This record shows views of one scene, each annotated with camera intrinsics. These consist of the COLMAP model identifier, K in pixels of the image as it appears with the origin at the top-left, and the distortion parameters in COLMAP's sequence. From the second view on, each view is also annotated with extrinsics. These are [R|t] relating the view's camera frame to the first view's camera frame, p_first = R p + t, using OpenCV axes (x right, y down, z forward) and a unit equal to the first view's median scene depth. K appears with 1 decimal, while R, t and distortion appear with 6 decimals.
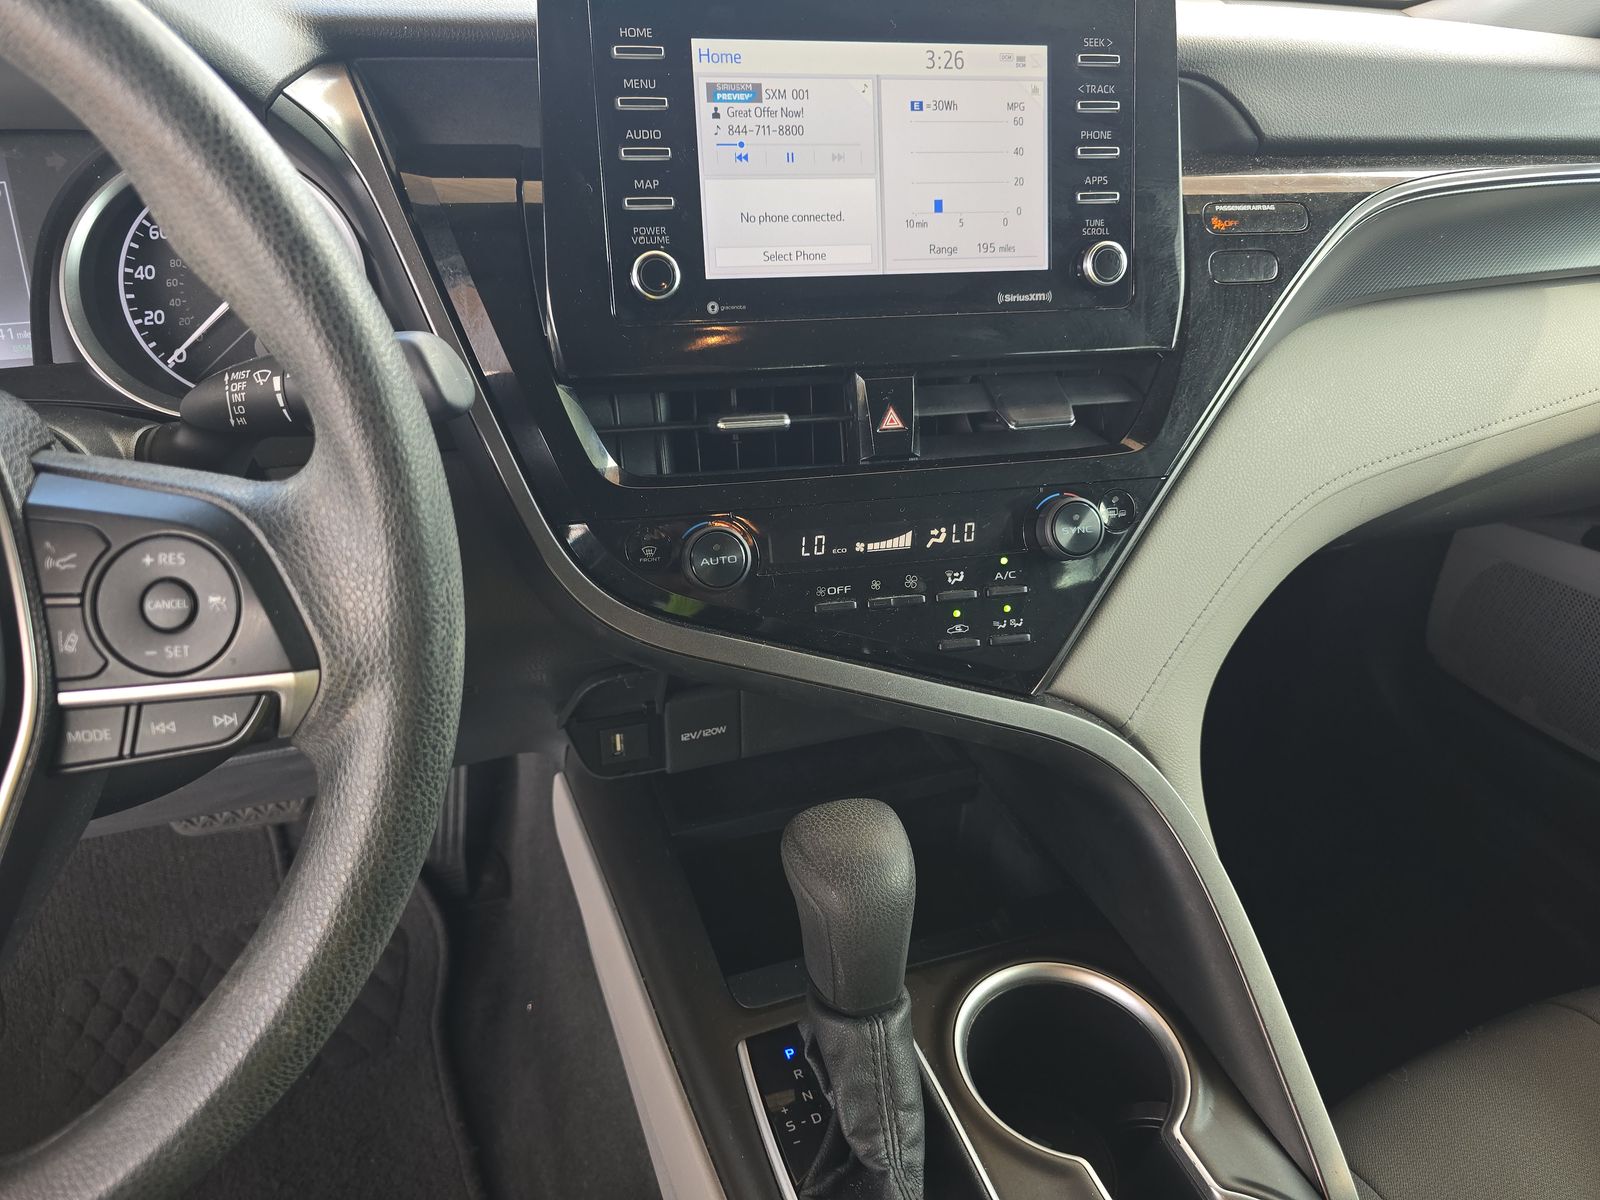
lens RADIAL K [[1131.7, 0, 792.6], [0, 1131.7, 596.2], [0, 0, 1]] dist [0.046036, -0.044282]
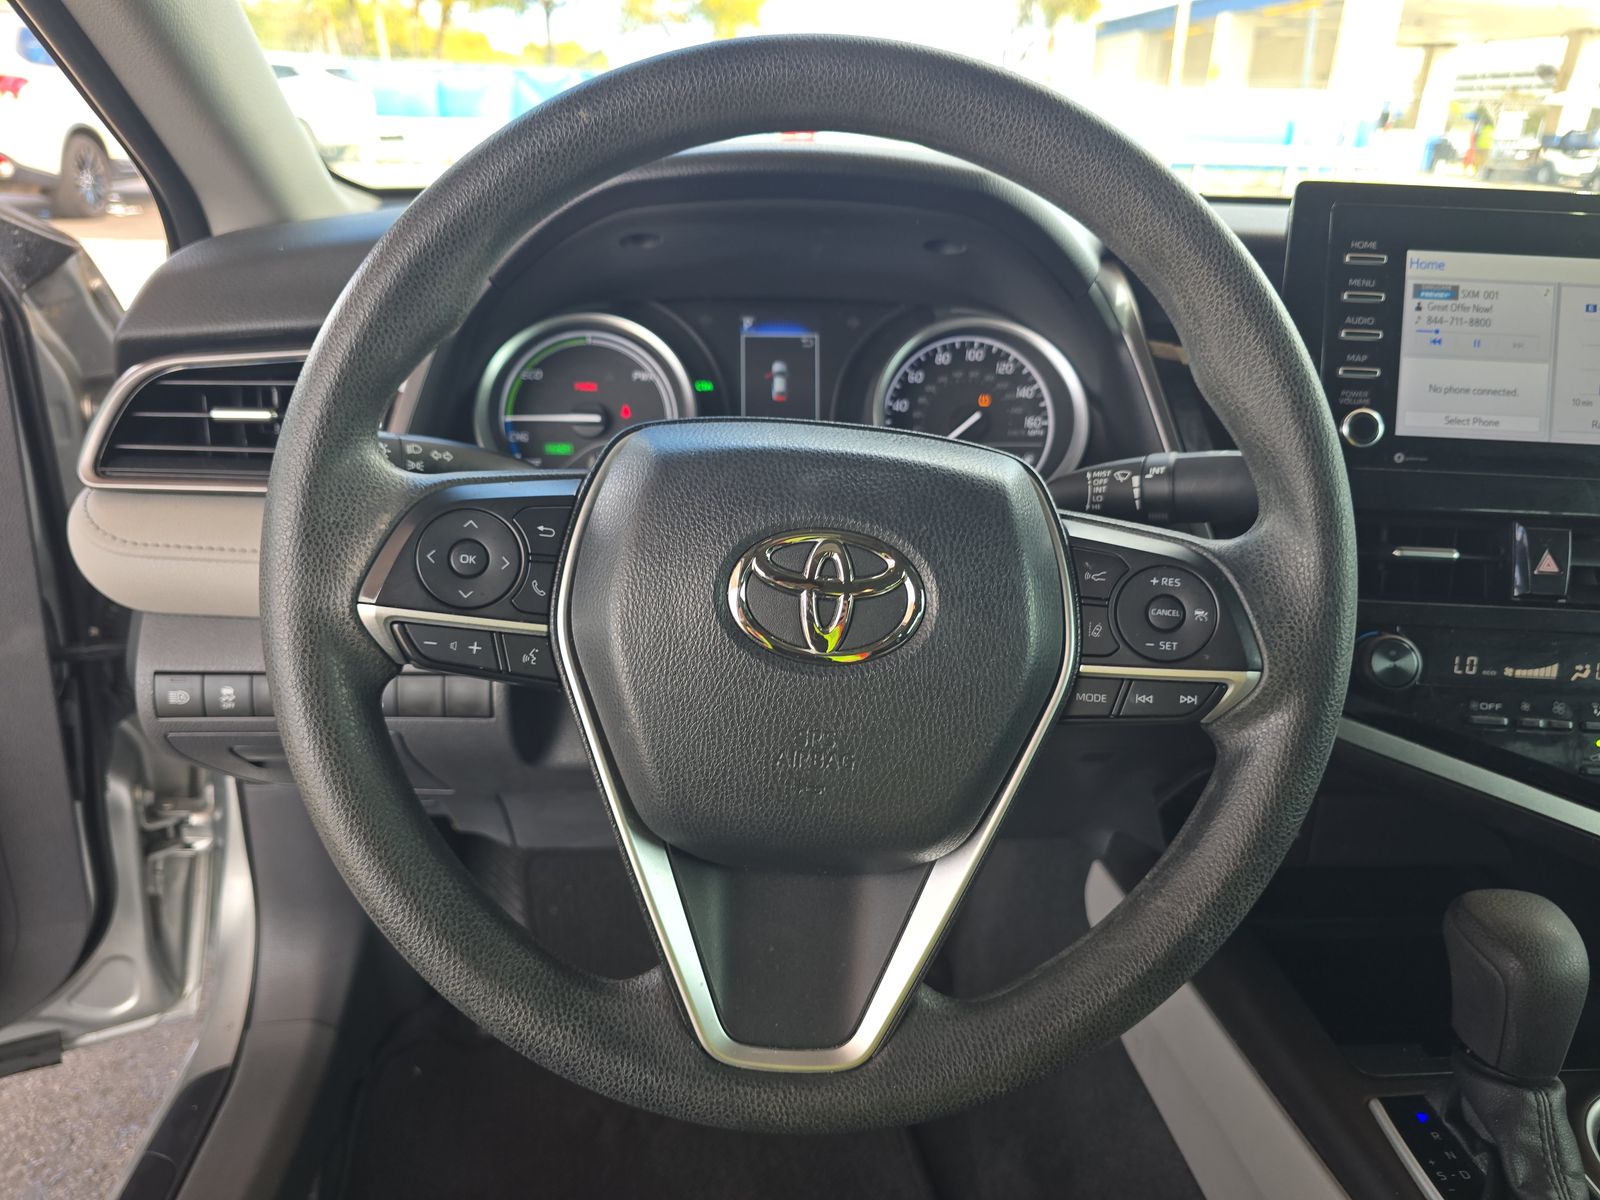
lens RADIAL K [[1131.7, 0, 808.8], [0, 1131.7, 591.3], [0, 0, 1]] dist [0.046036, -0.044282]
pose [[0.966382, 0.102829, -0.235653, -0.377906], [-0.138314, 0.980537, -0.139344, 0.142383], [0.216738, 0.167254, 0.961796, -0.283701]]
